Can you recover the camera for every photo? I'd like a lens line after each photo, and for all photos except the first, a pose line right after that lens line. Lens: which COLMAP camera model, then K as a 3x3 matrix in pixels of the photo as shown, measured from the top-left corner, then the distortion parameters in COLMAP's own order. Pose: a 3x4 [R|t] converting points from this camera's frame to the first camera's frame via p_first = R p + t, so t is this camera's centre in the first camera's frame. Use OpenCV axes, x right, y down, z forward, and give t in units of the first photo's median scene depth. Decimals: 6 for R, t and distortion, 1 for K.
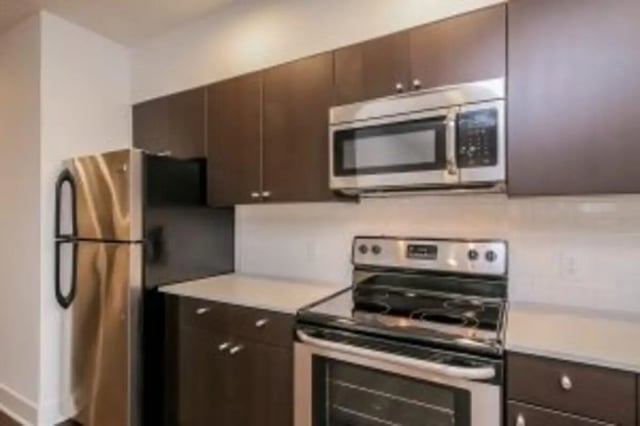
lens RADIAL K [[365.4, 0, 320.0], [0, 365.4, 213.0], [0, 0, 1]] dist [0.005126, 0.001267]
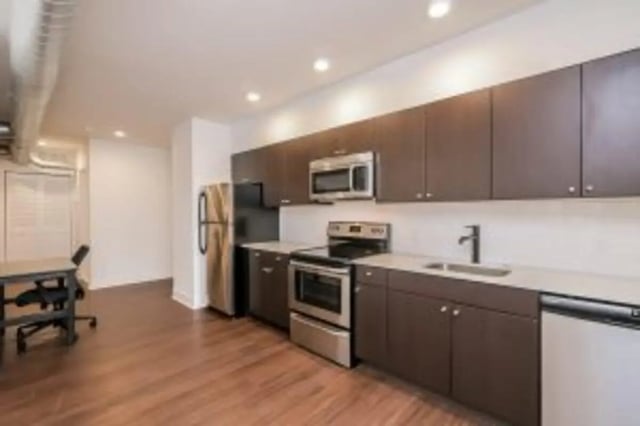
lens RADIAL K [[291.2, 0, 320.0], [0, 291.2, 213.0], [0, 0, 1]] dist [0.000370, 0.000082]
pose [[0.975706, -0.002815, -0.219066, 0.404357], [0.006236, 0.999869, 0.014926, -0.009461], [0.218995, -0.015930, 0.975596, -0.596164]]
